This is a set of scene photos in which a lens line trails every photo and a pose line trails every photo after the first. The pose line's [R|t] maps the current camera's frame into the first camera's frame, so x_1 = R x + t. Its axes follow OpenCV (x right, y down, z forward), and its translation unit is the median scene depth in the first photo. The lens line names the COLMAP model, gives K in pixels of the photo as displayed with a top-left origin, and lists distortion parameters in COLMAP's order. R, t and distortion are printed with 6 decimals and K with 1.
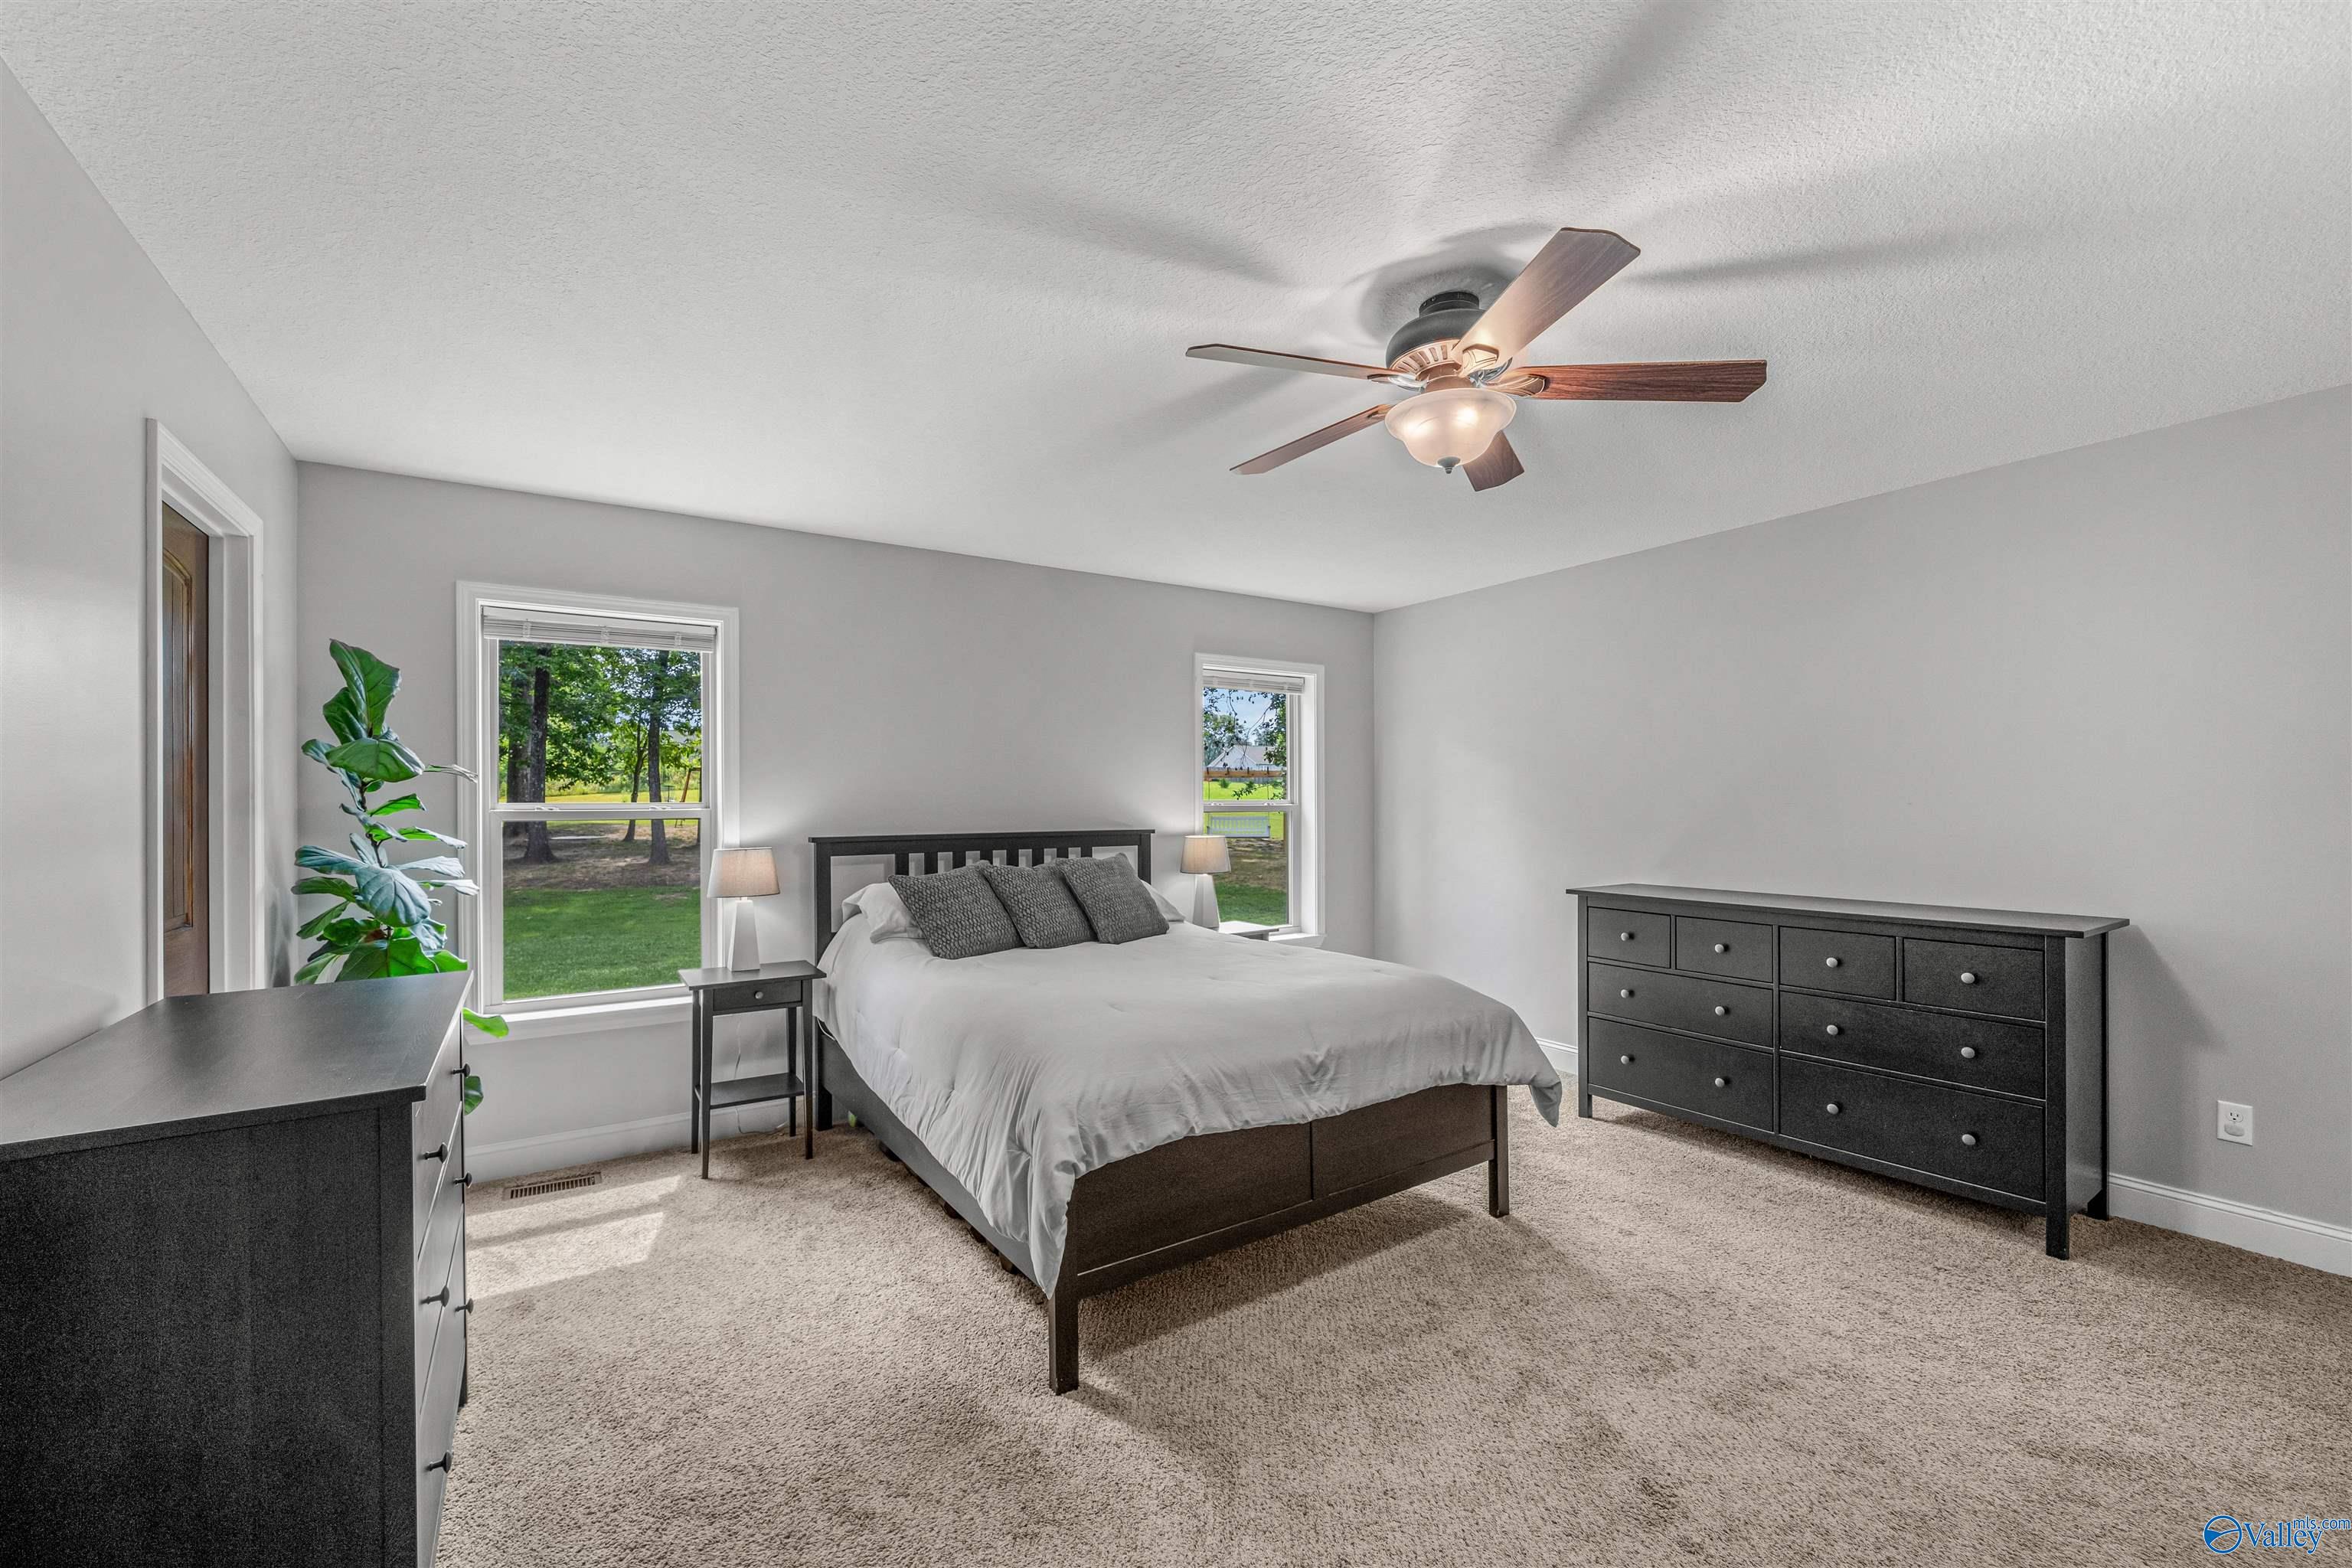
lens RADIAL K [[944.2, 0, 1175.3], [0, 944.2, 803.1], [0, 0, 1]] dist [0.000705, 0.000514]
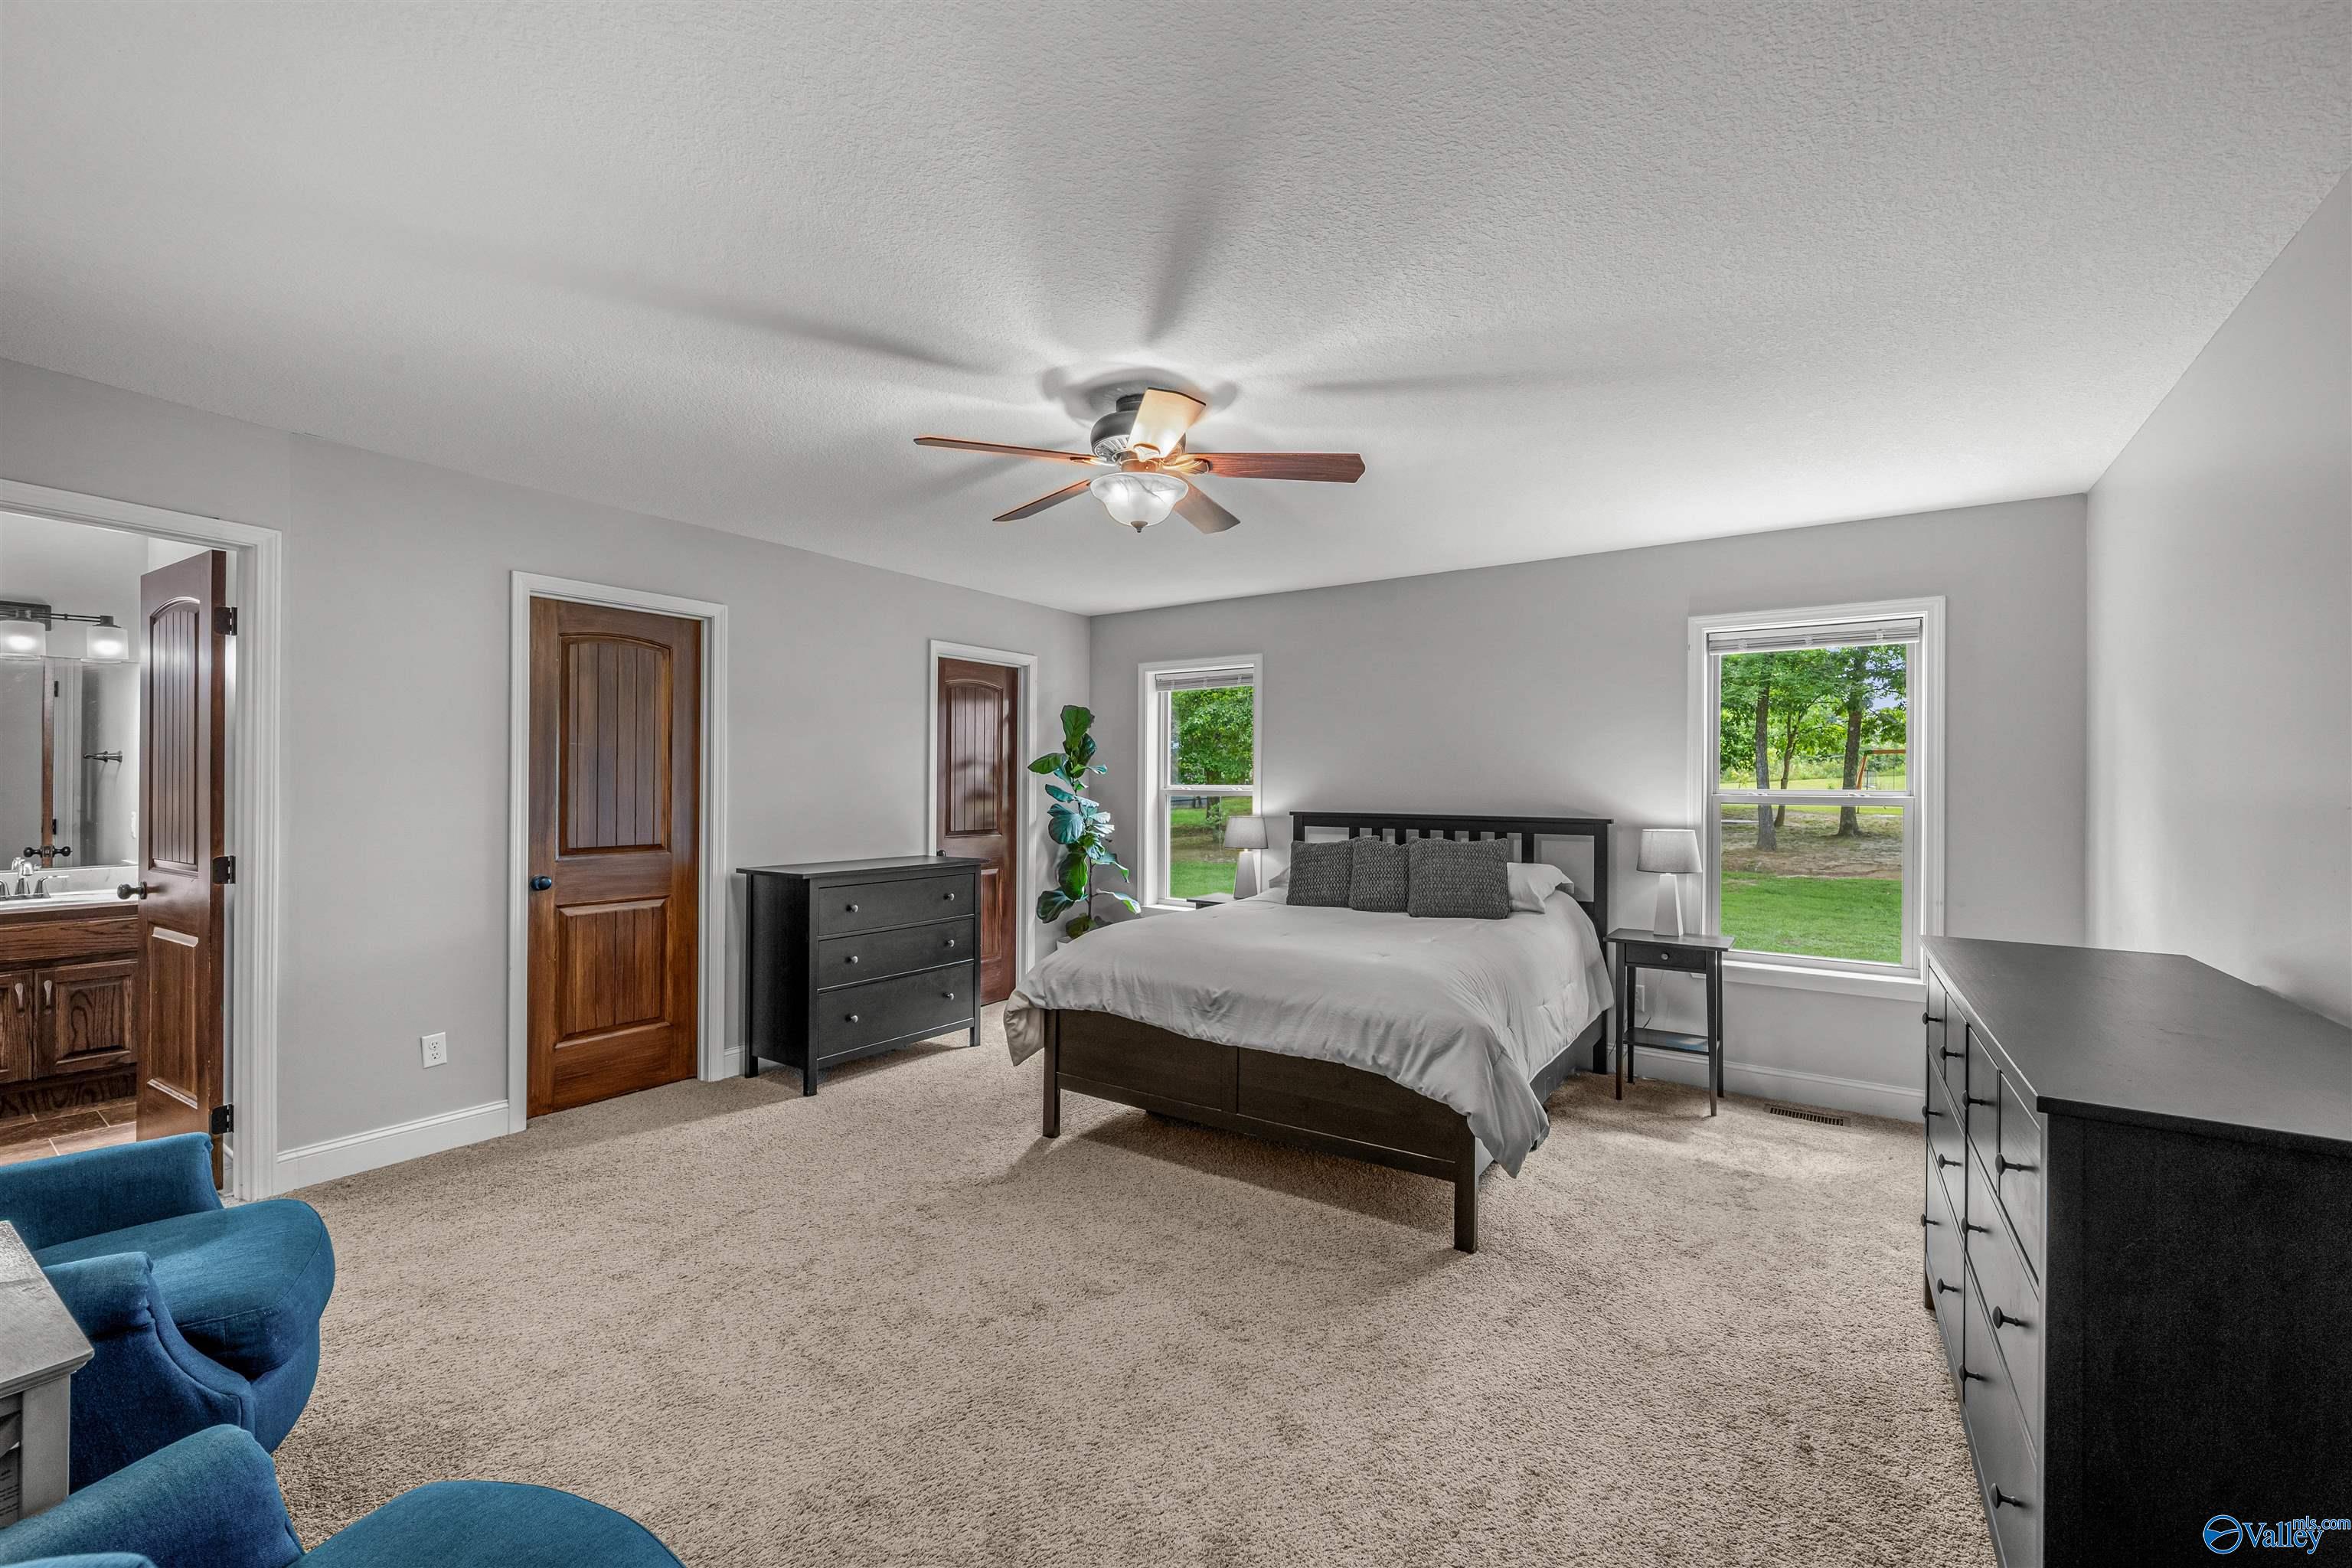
lens RADIAL K [[944.2, 0, 1169.6], [0, 944.2, 783.6], [0, 0, 1]] dist [0.000705, 0.000514]
pose [[0.377988, 0.005984, -0.925791, 0.921351], [-0.009613, 0.999951, 0.002538, -0.007500], [0.925760, 0.007940, 0.378027, 0.339836]]
